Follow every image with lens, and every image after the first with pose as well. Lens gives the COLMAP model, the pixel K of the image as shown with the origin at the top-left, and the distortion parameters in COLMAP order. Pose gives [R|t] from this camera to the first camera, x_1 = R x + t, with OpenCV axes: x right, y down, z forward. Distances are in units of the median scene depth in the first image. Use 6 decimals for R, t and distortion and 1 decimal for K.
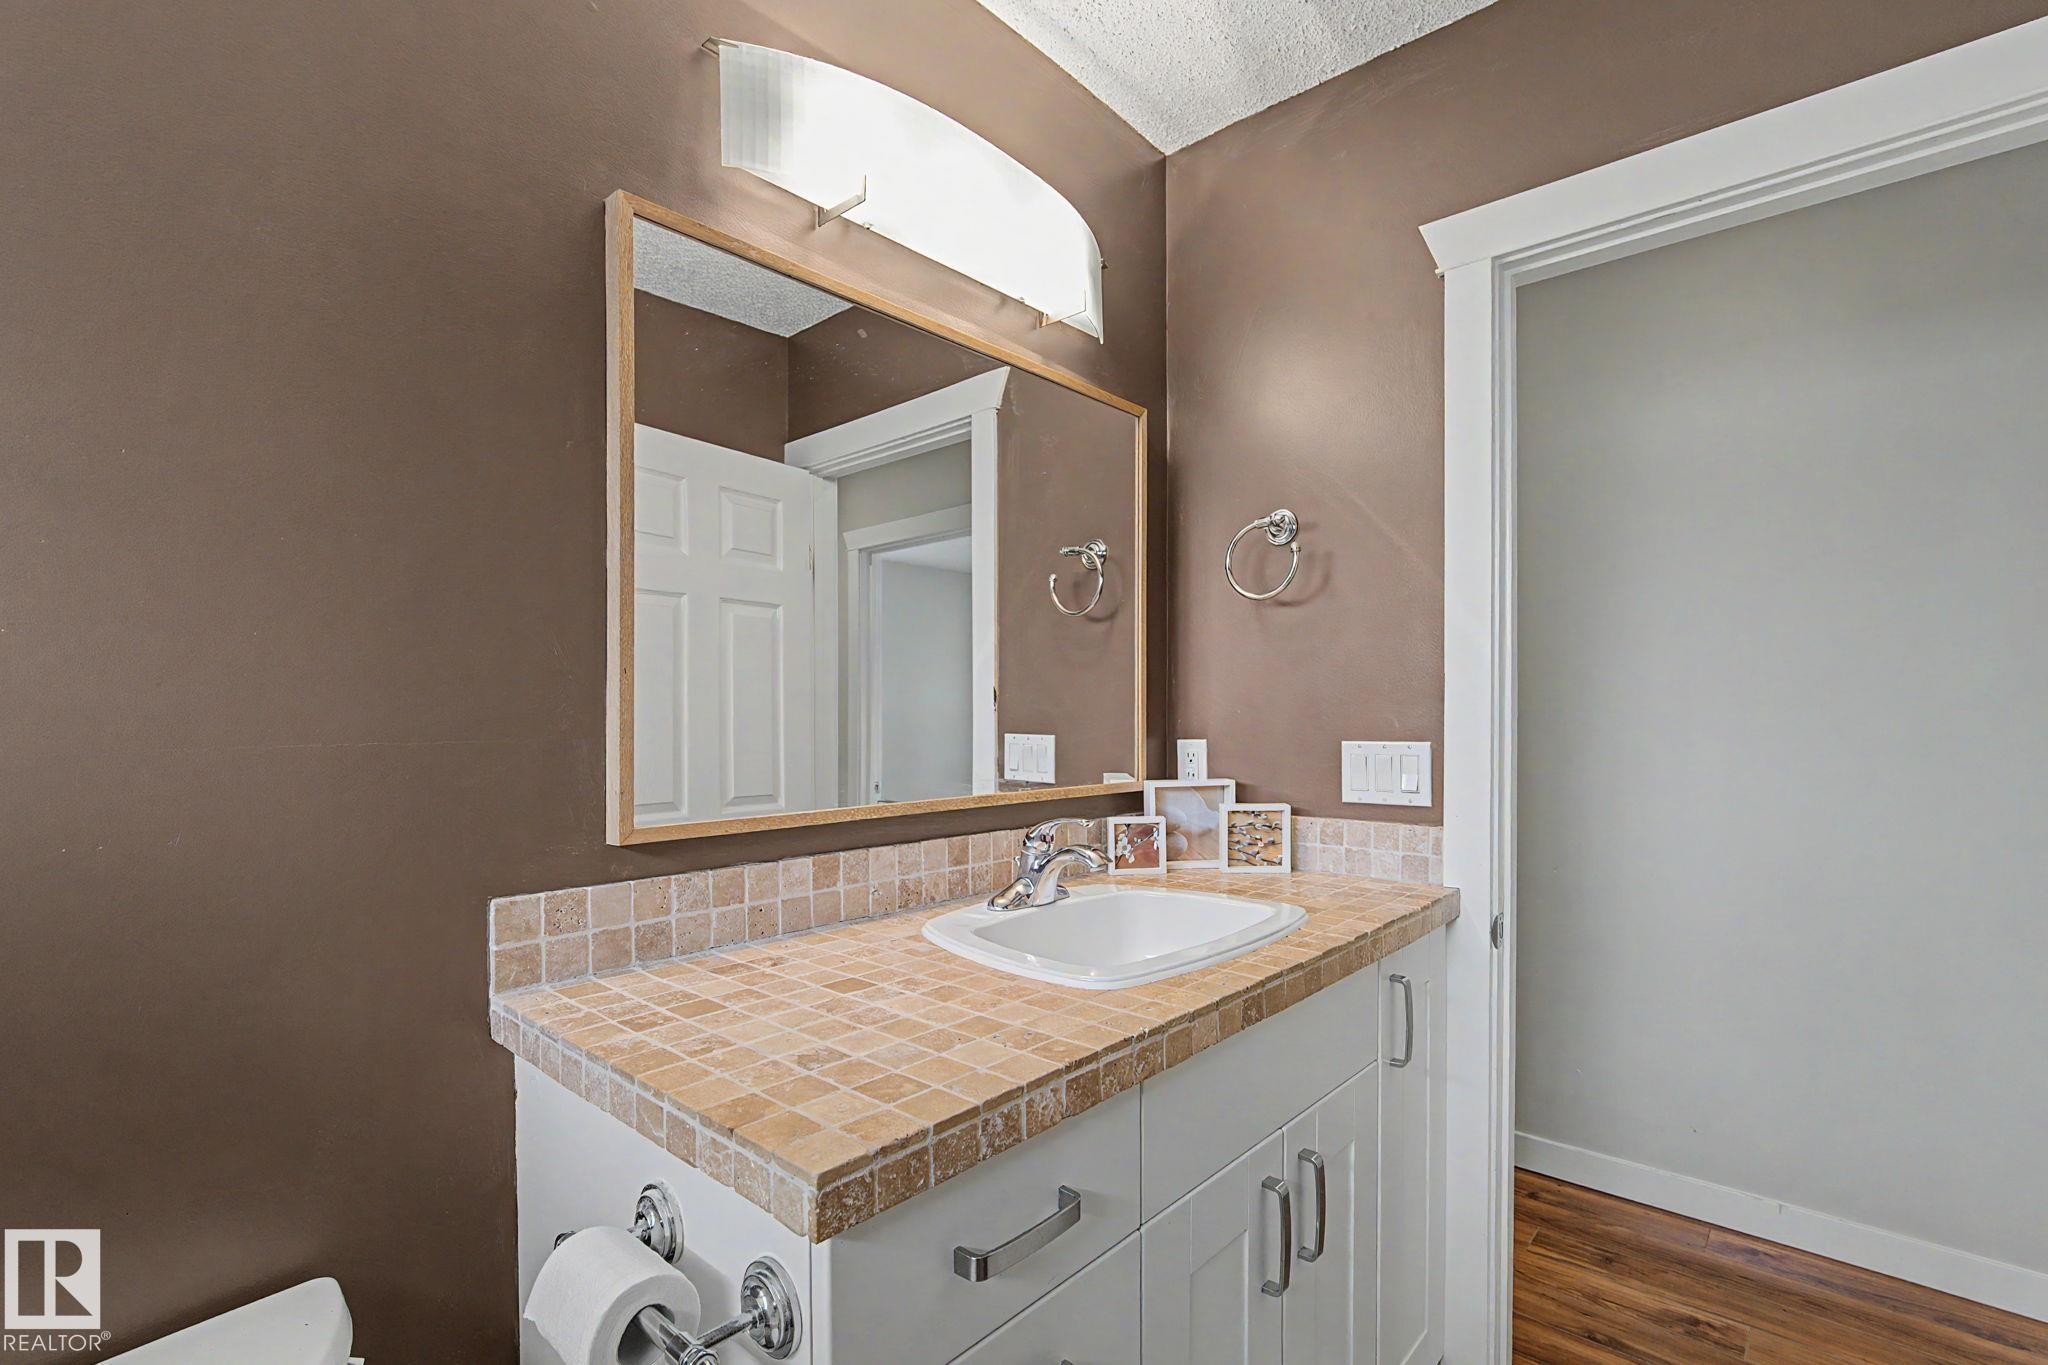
lens RADIAL K [[939.4, 0, 1031.7], [0, 939.4, 713.8], [0, 0, 1]] dist [-0.016785, 0.008313]
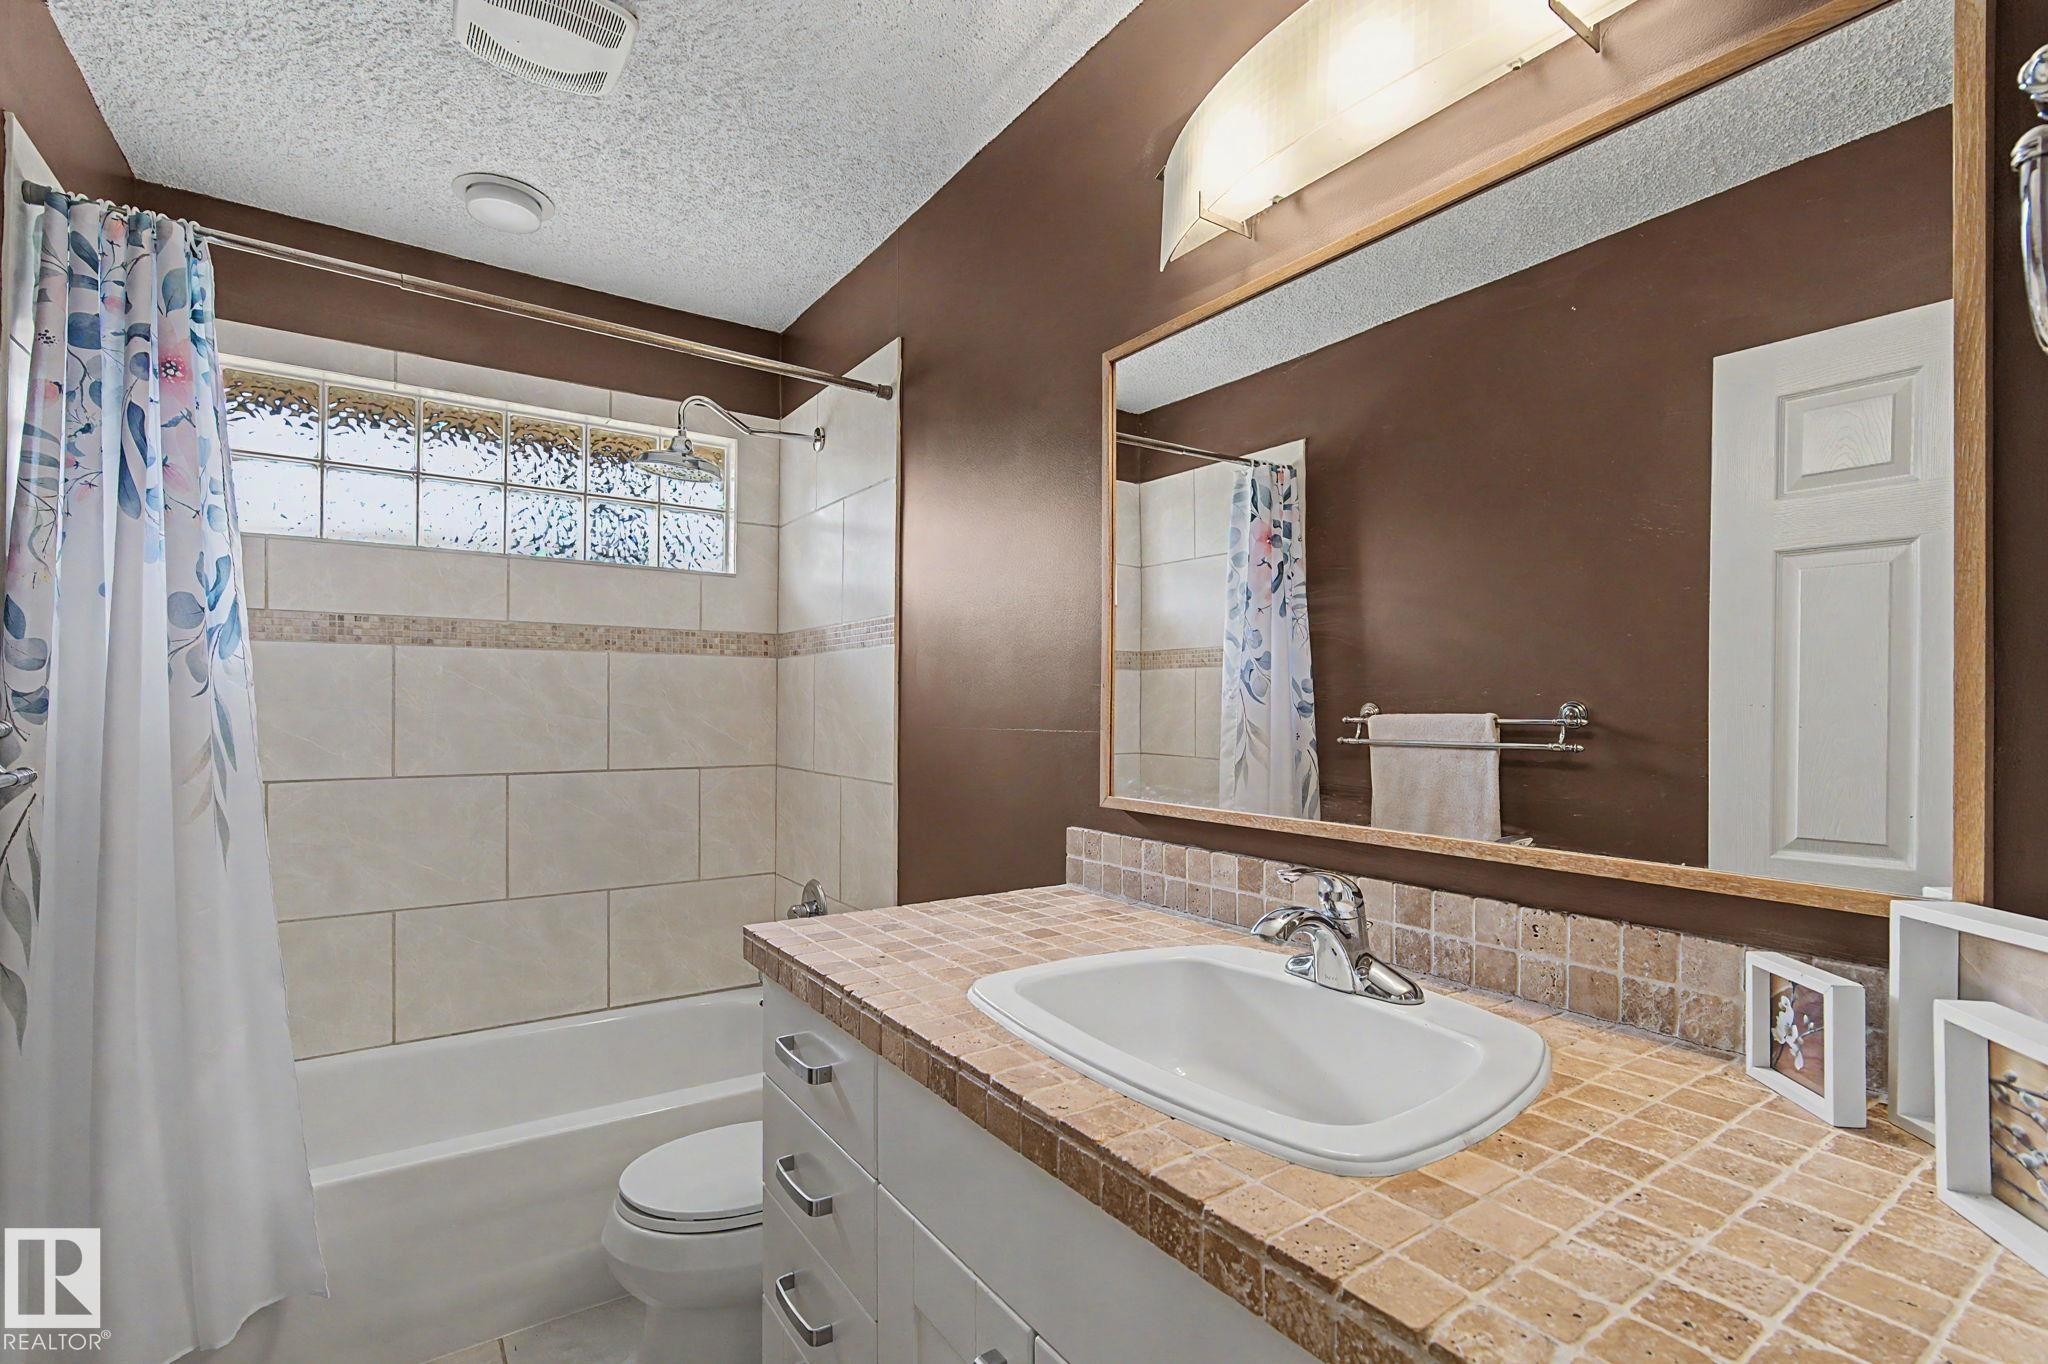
lens RADIAL K [[939.4, 0, 1031.7], [0, 939.4, 713.3], [0, 0, 1]] dist [-0.016785, 0.008313]
pose [[-0.234508, 0.005587, -0.972098, 0.838843], [-0.003674, 0.999971, 0.006633, -0.010216], [0.972107, 0.005127, -0.234481, 1.046384]]
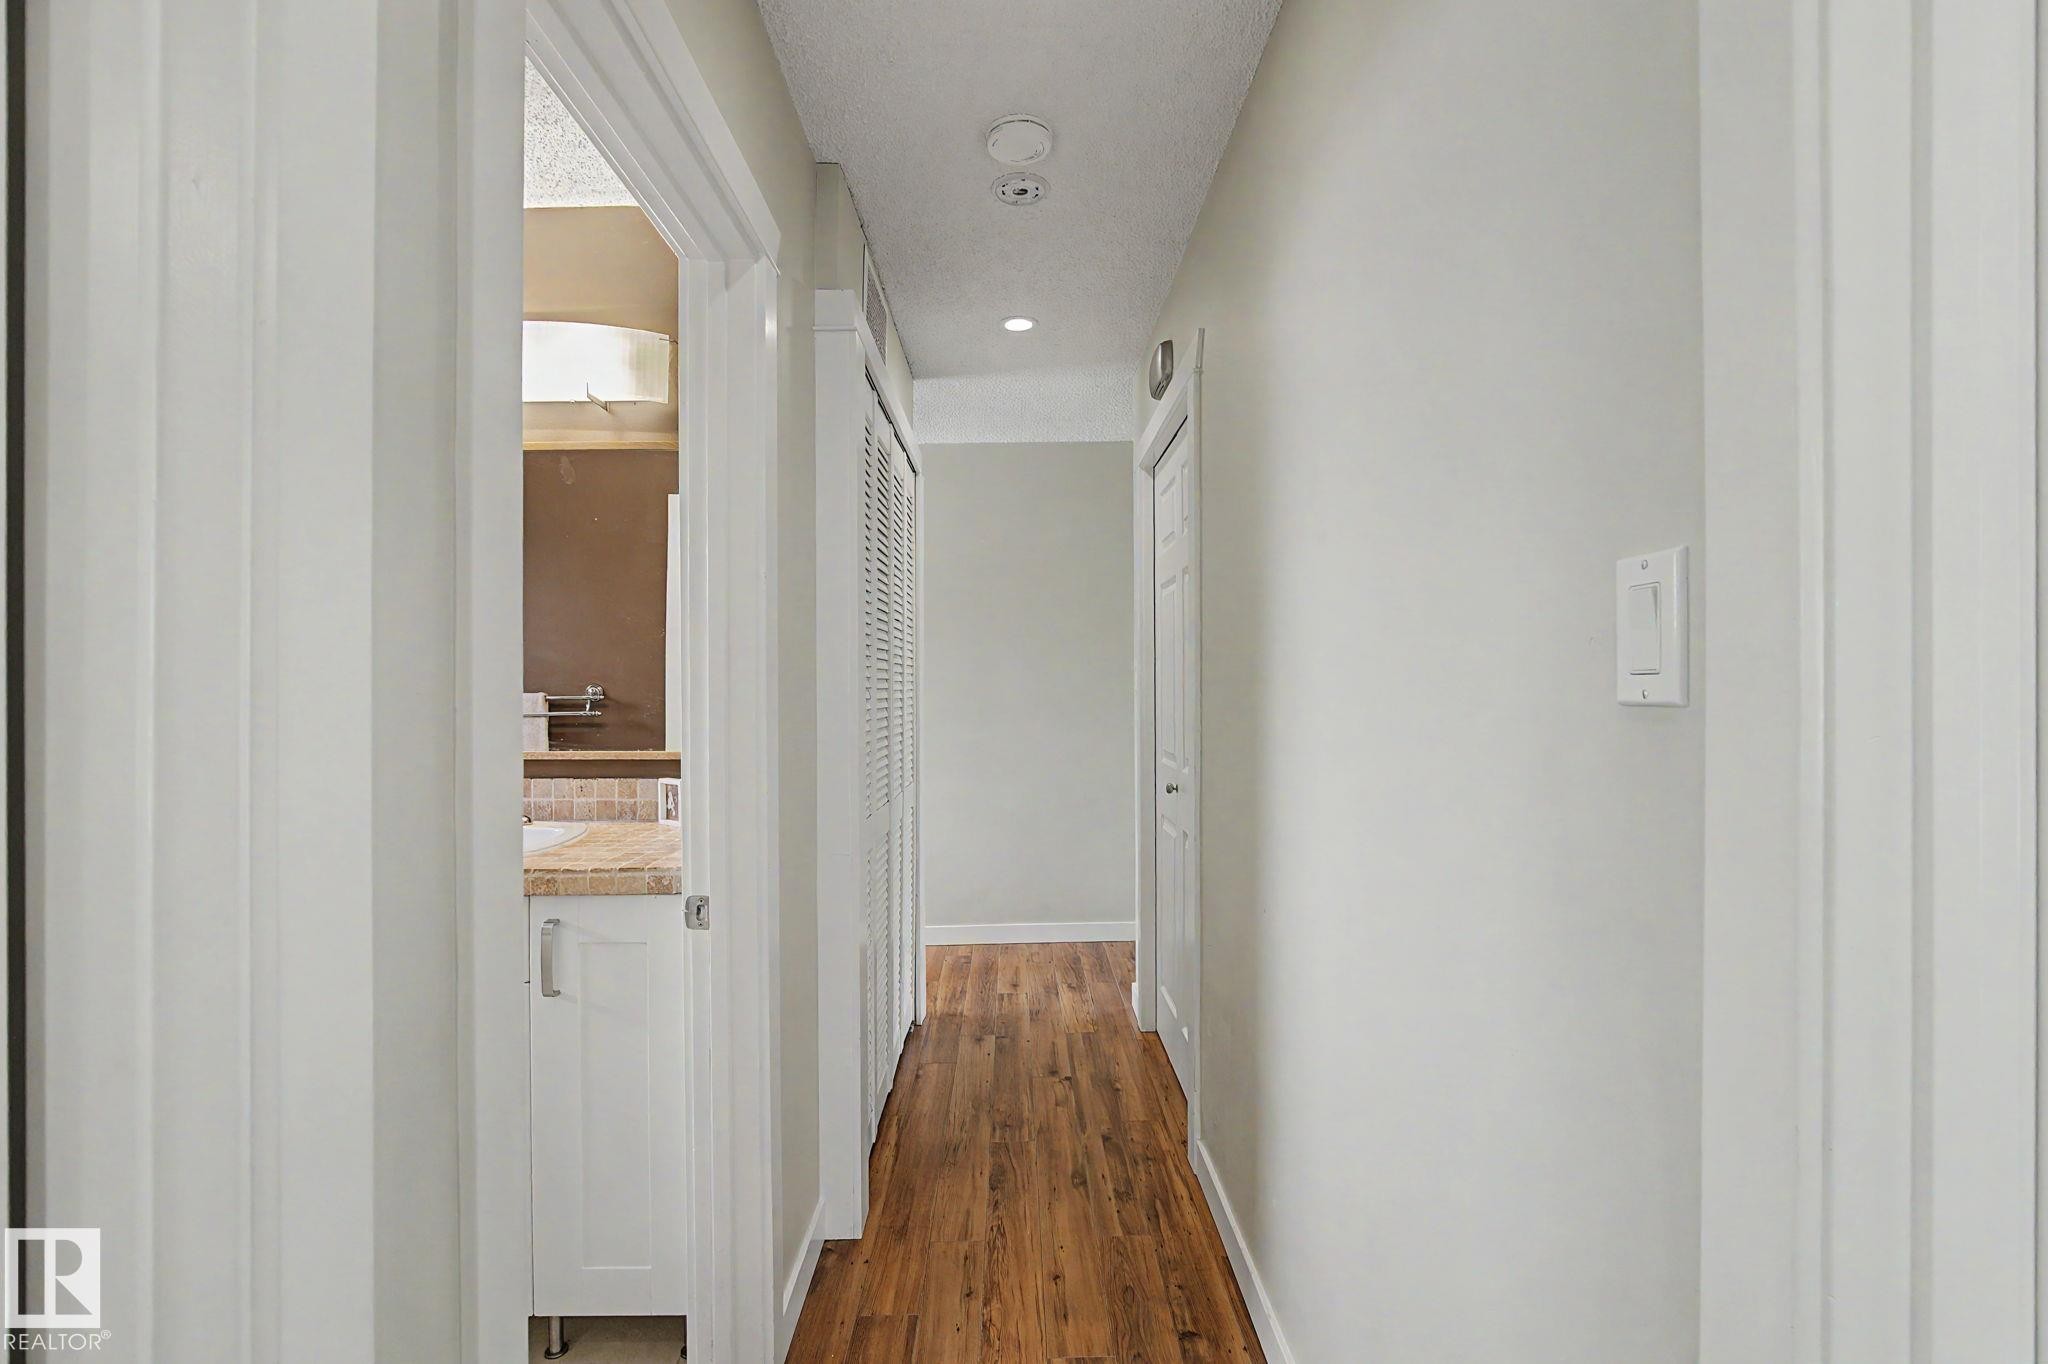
lens RADIAL K [[939.4, 0, 1031.7], [0, 939.4, 713.3], [0, 0, 1]] dist [-0.016785, 0.008313]
pose [[0.665001, 0.020053, -0.746573, 1.851671], [-0.002242, 0.999689, 0.024854, -0.012099], [0.746839, -0.014854, 0.664839, 0.738891]]
